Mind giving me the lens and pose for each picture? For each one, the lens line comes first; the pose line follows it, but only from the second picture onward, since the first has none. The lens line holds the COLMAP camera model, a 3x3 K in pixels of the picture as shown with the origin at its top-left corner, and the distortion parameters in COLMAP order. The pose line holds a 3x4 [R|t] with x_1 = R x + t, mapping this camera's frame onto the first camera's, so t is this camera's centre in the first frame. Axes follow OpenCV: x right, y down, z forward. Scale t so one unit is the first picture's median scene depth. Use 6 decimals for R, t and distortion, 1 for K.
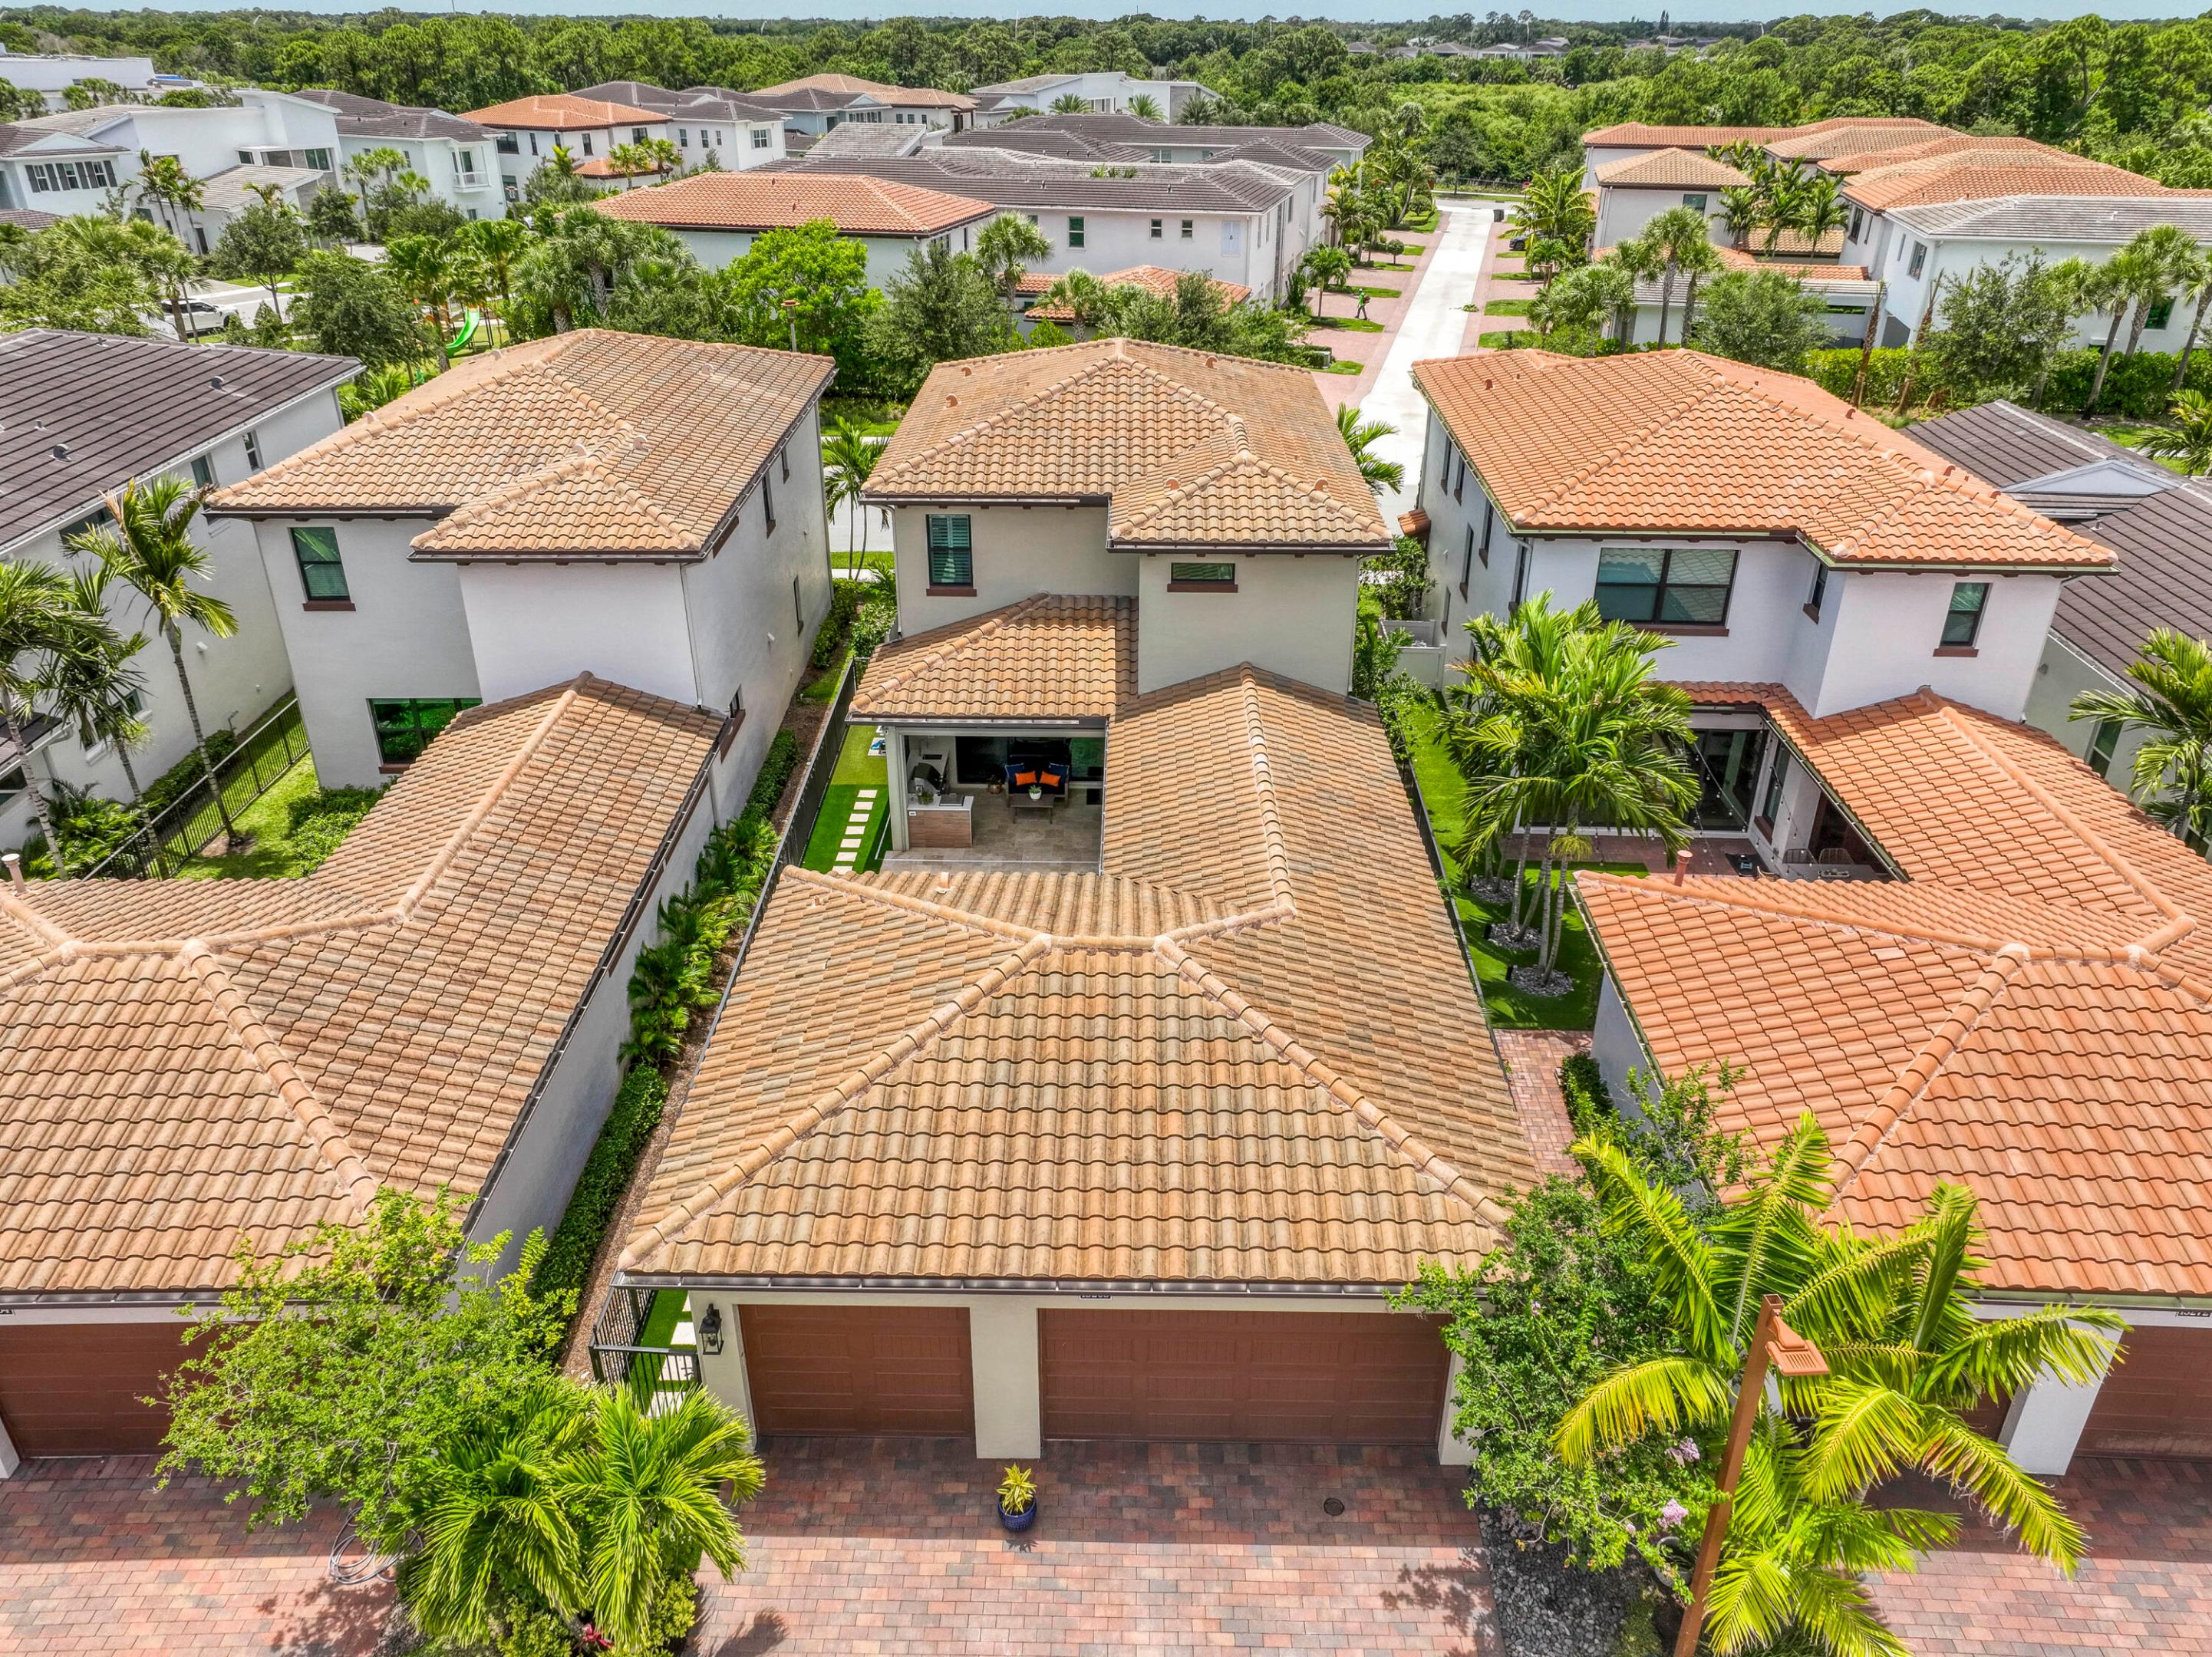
lens RADIAL K [[1546.8, 0, 1105.6], [0, 1546.8, 826.1], [0, 0, 1]] dist [-0.000709, 0.013468]
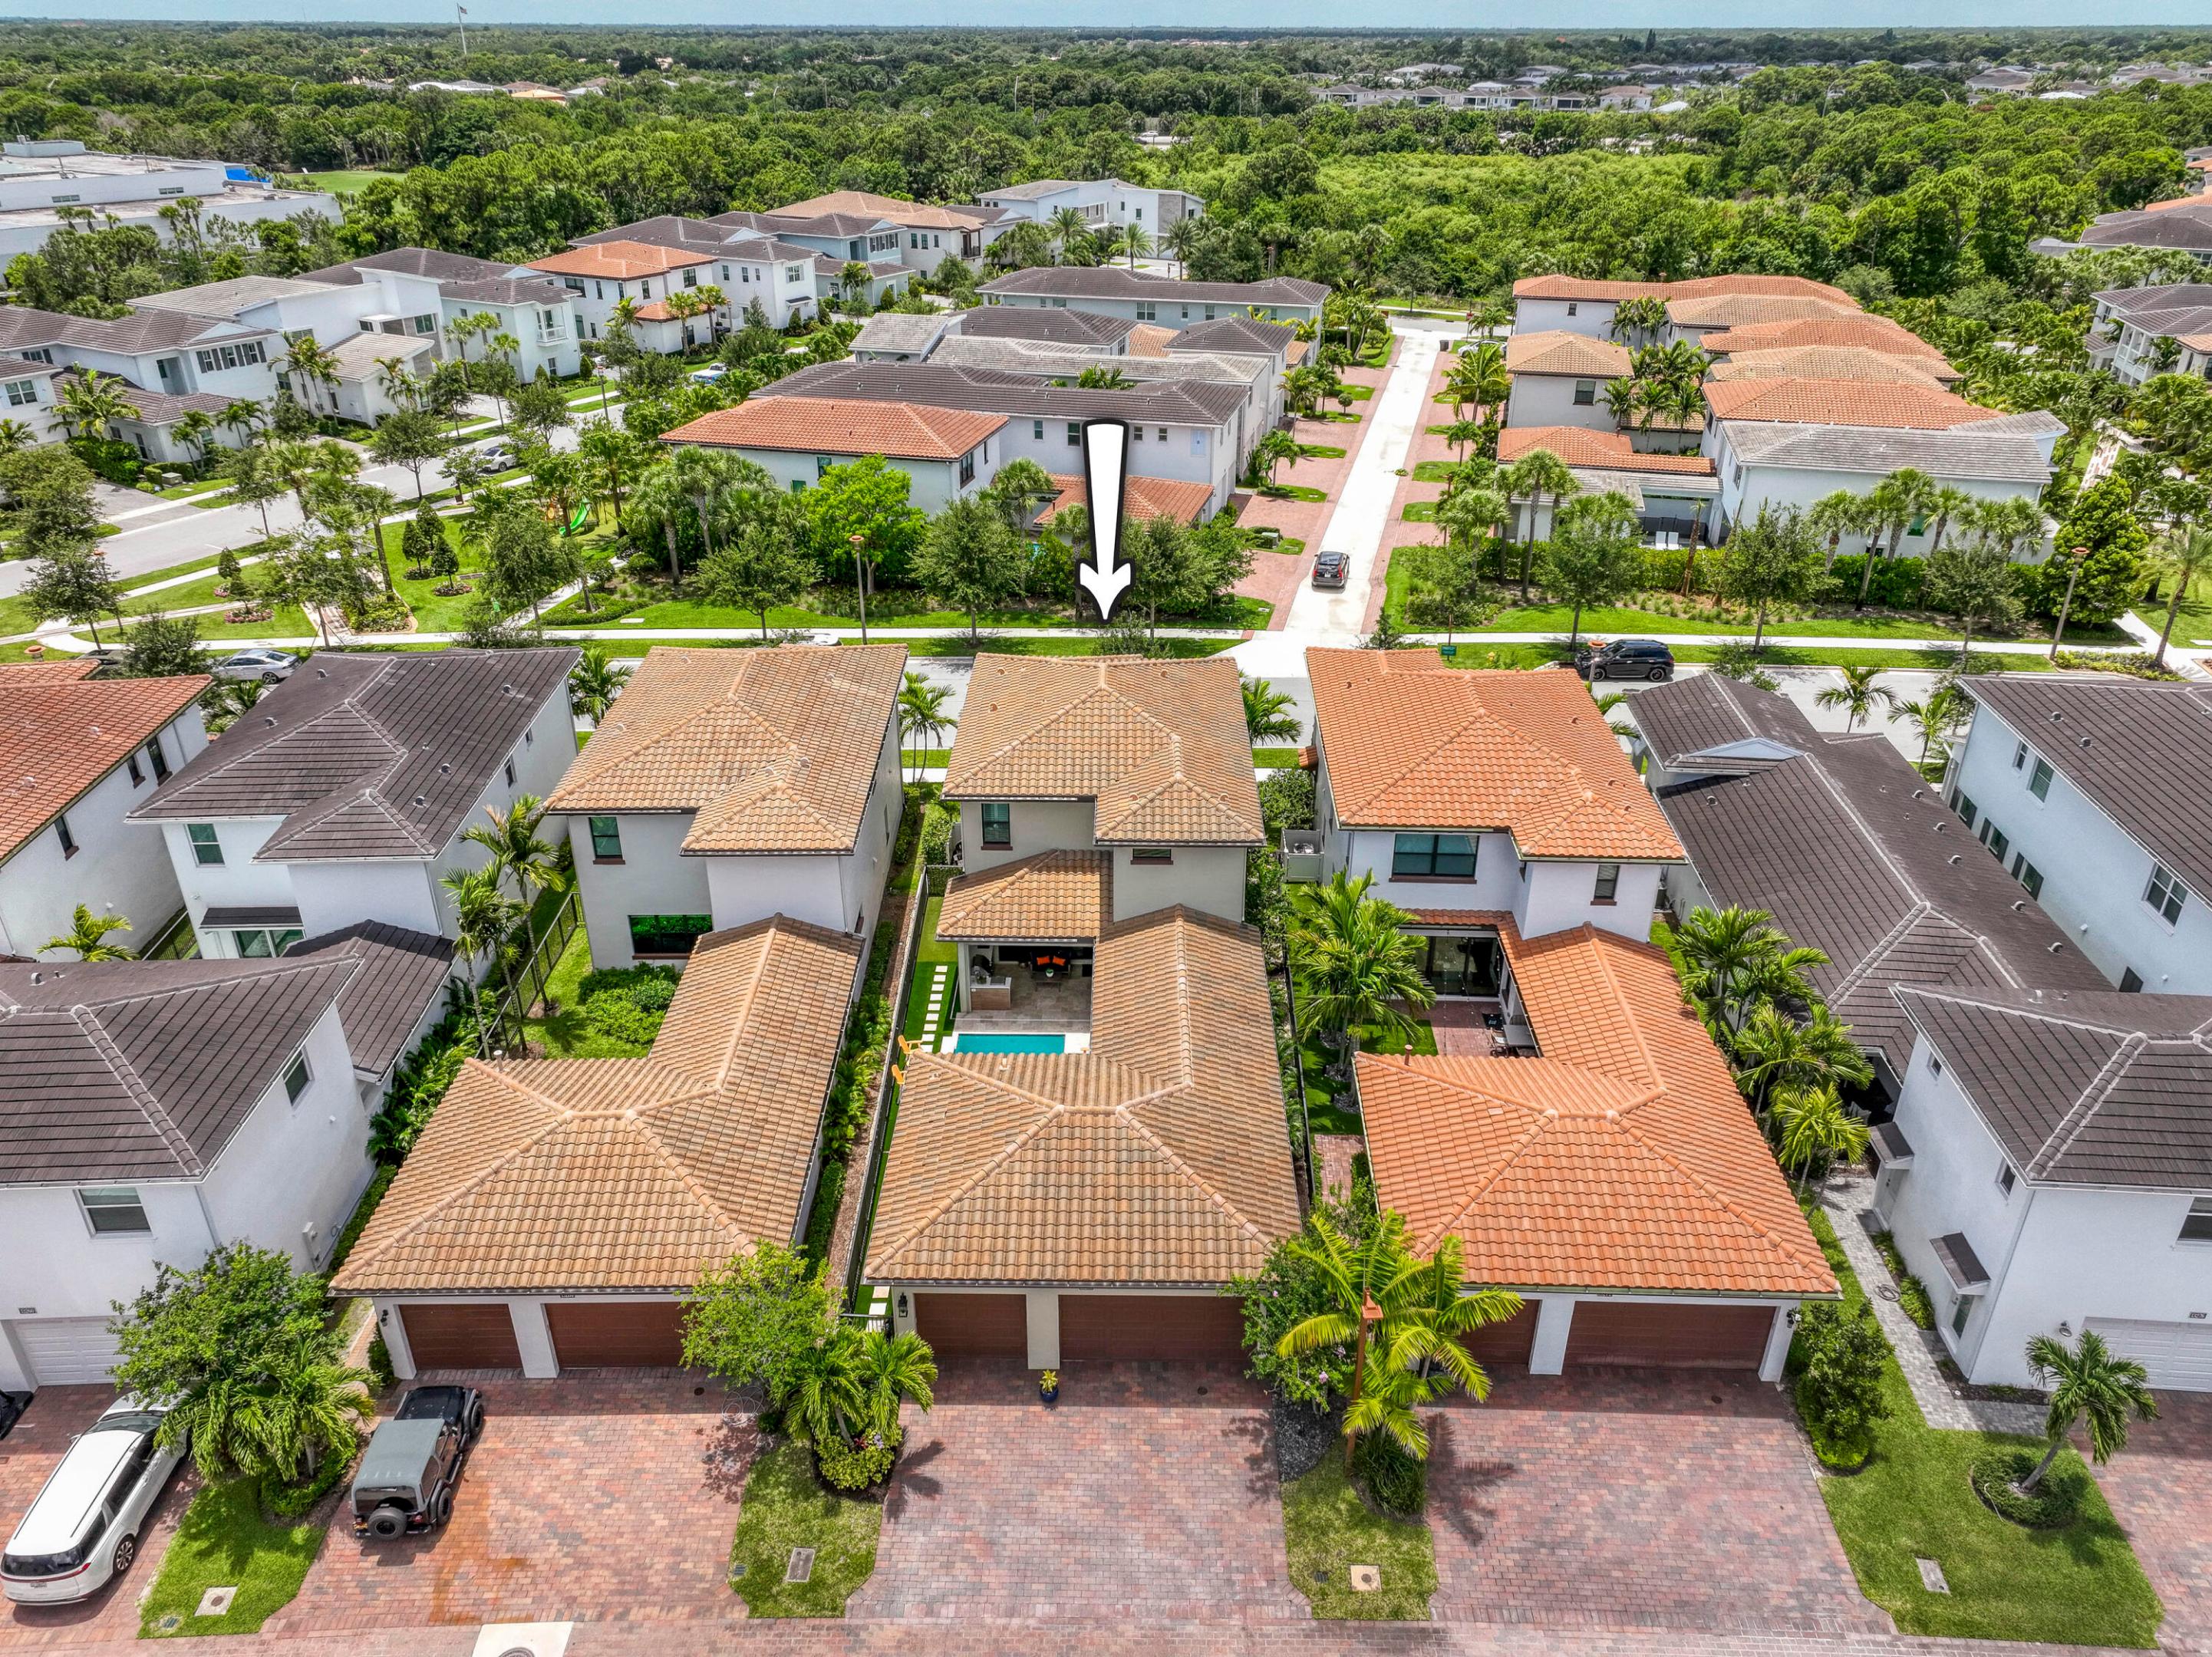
lens RADIAL K [[1552.9, 0, 1104.1], [0, 1552.9, 828.2], [0, 0, 1]] dist [0.006193, -0.002846]
pose [[0.999998, -0.001897, 0.000915, 0.009821], [0.001895, 0.999995, 0.002597, -0.188497], [-0.000920, -0.002595, 0.999996, -0.639022]]
